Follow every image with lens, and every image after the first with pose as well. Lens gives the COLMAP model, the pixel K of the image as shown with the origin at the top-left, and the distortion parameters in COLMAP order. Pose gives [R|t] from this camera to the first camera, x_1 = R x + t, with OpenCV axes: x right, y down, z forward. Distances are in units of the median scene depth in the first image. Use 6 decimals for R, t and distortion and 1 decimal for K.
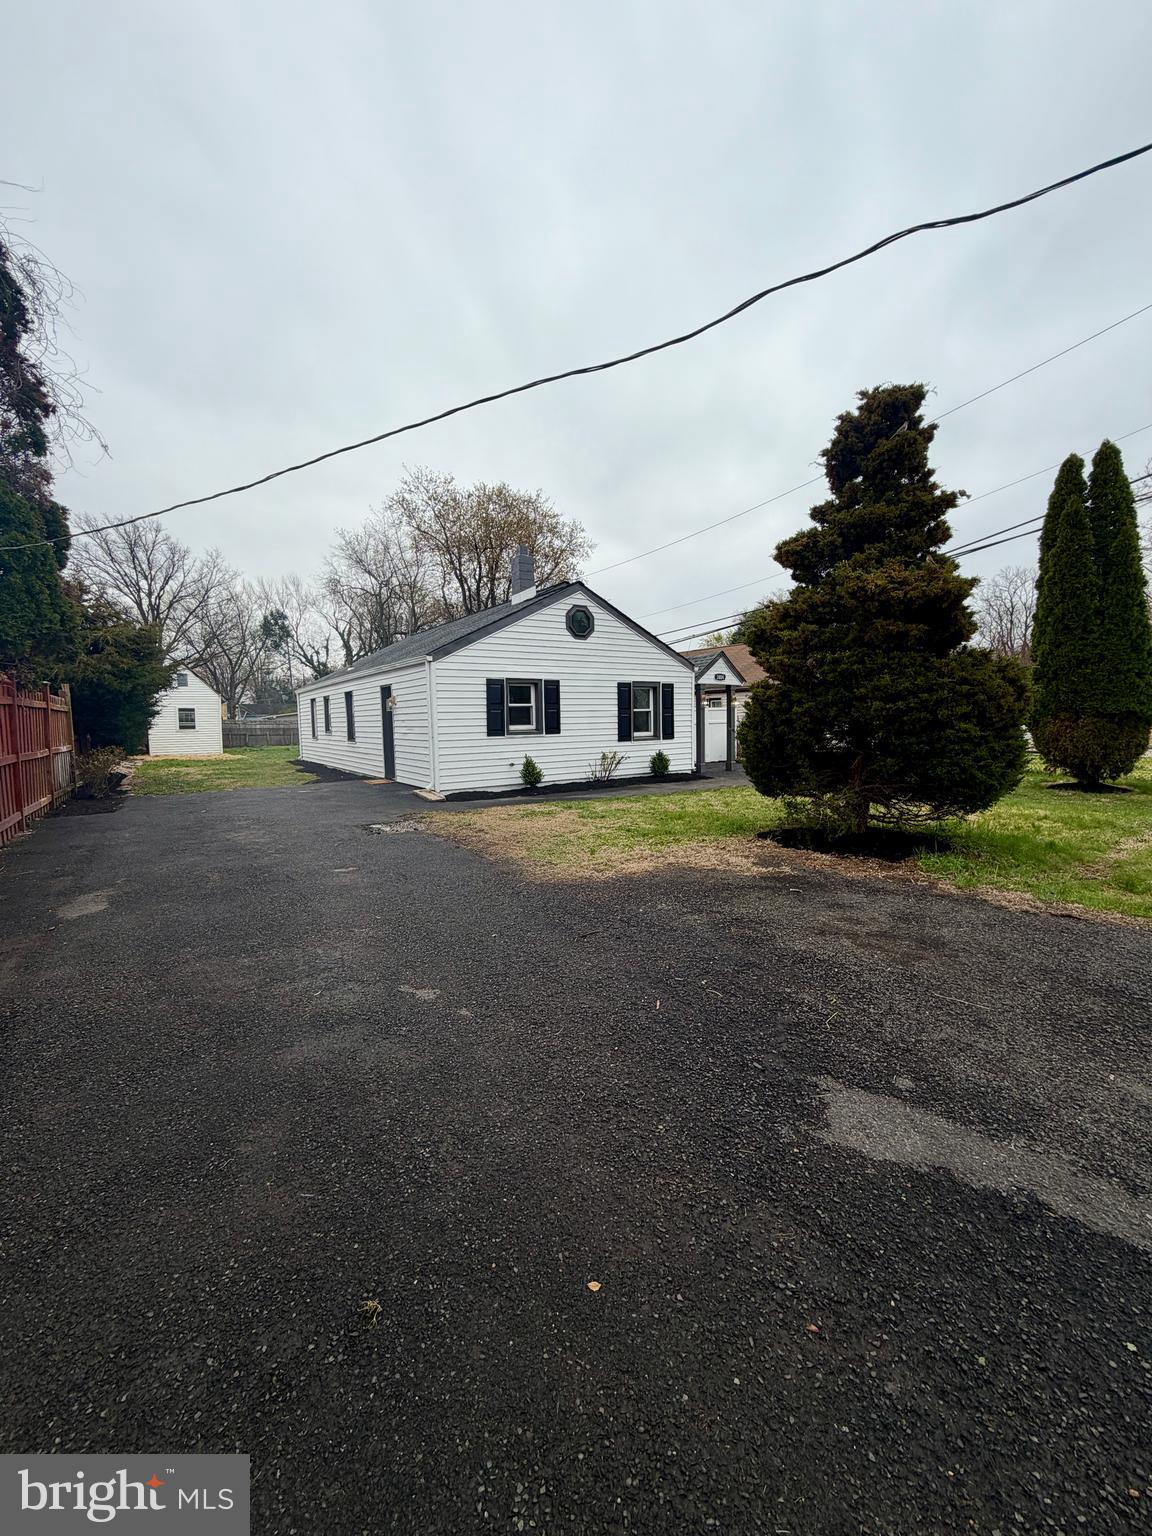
lens RADIAL K [[611.8, 0, 577.0], [0, 611.8, 761.8], [0, 0, 1]] dist [-0.000147, 0.000359]
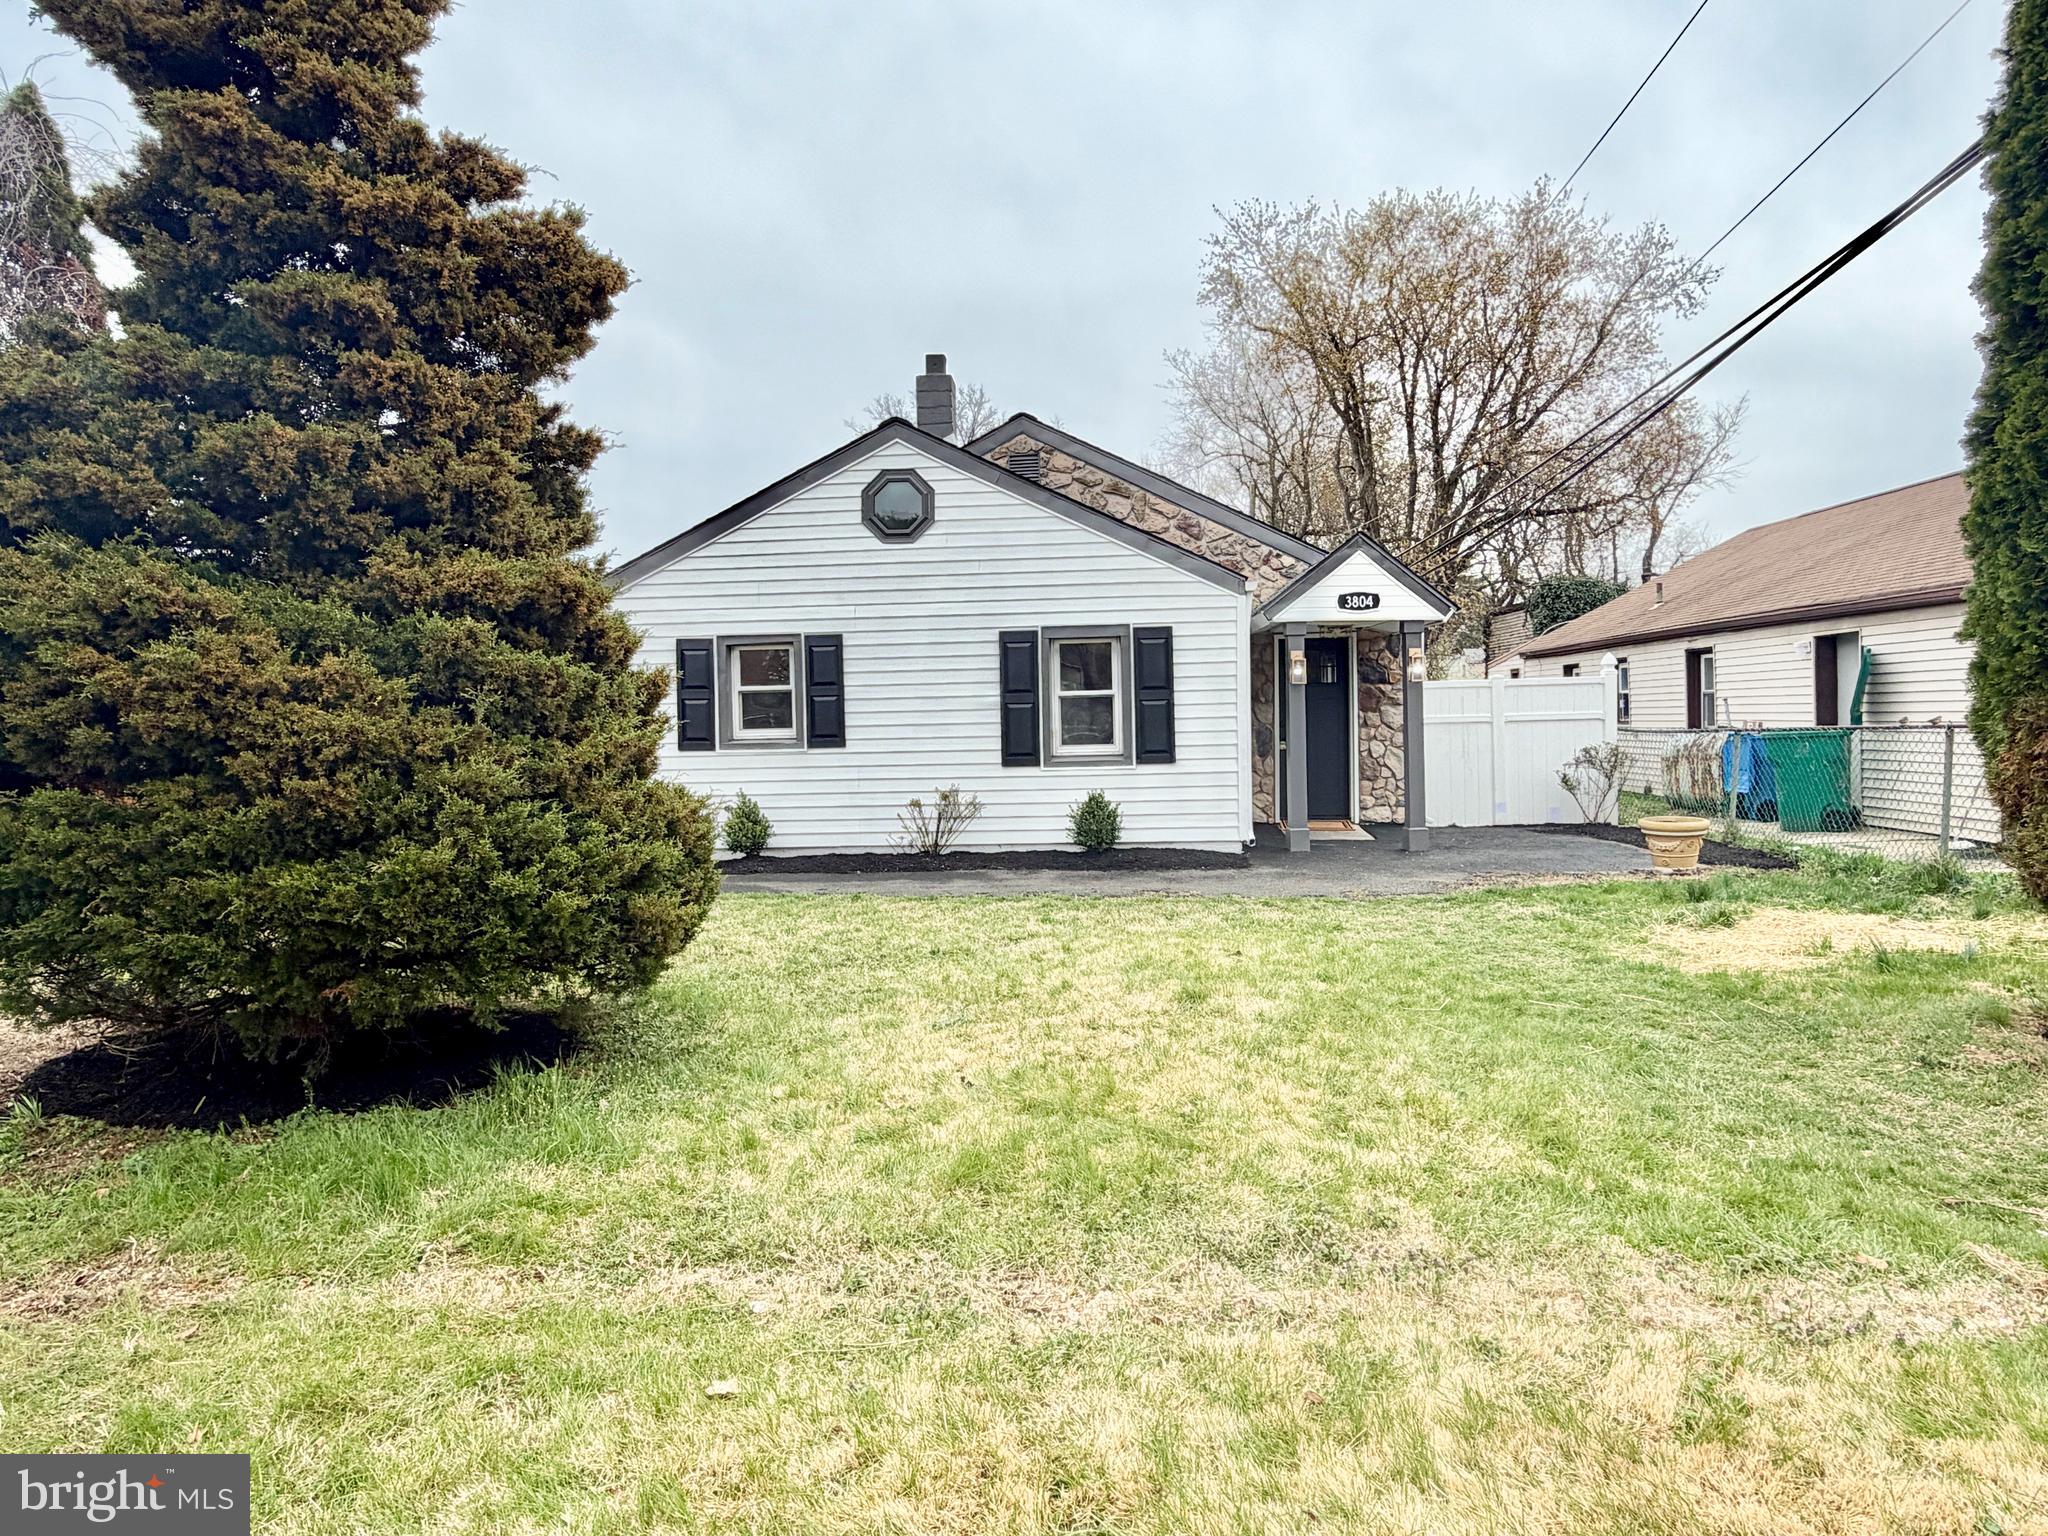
lens RADIAL K [[1214.9, 0, 1013.2], [0, 1214.9, 761.8], [0, 0, 1]] dist [0.004146, 0.000786]
pose [[0.781518, 0.021680, -0.623506, 0.546291], [-0.035552, 0.999320, -0.009813, -0.025303], [0.622869, 0.029836, 0.781757, 0.292345]]
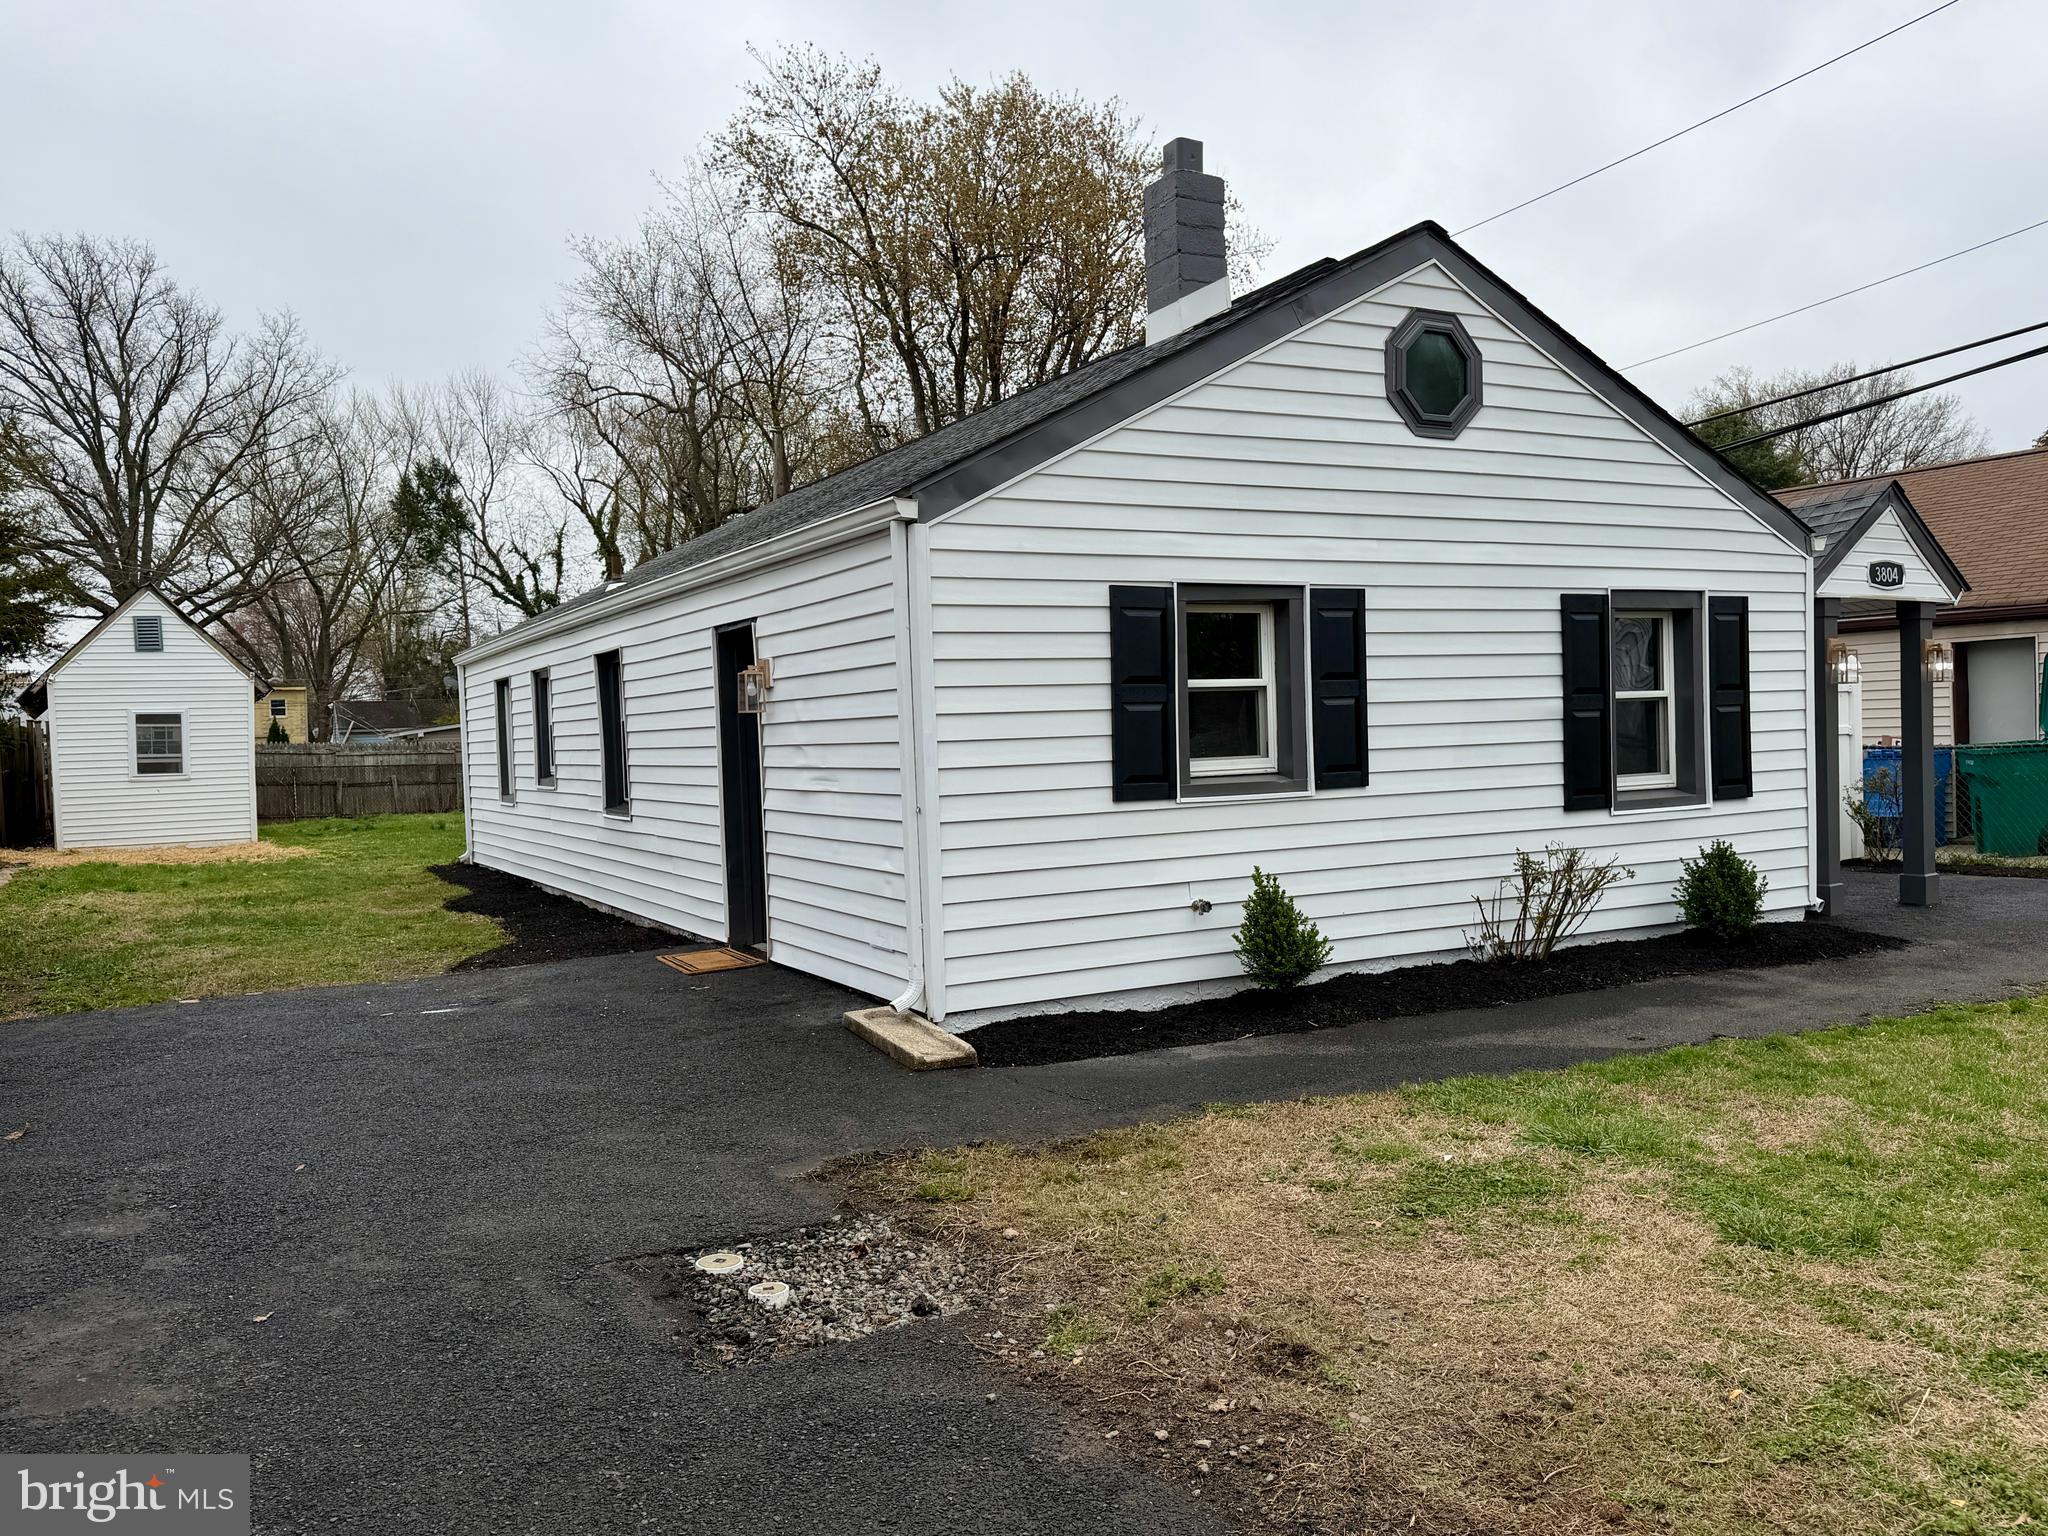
lens RADIAL K [[1527.7, 0, 1033.7], [0, 1527.7, 777.9], [0, 0, 1]] dist [0.177835, -0.328001]
pose [[0.995692, -0.011507, -0.092009, -0.093003], [0.008020, 0.999238, -0.038186, -0.020934], [0.092379, 0.037284, 0.995026, 0.258378]]
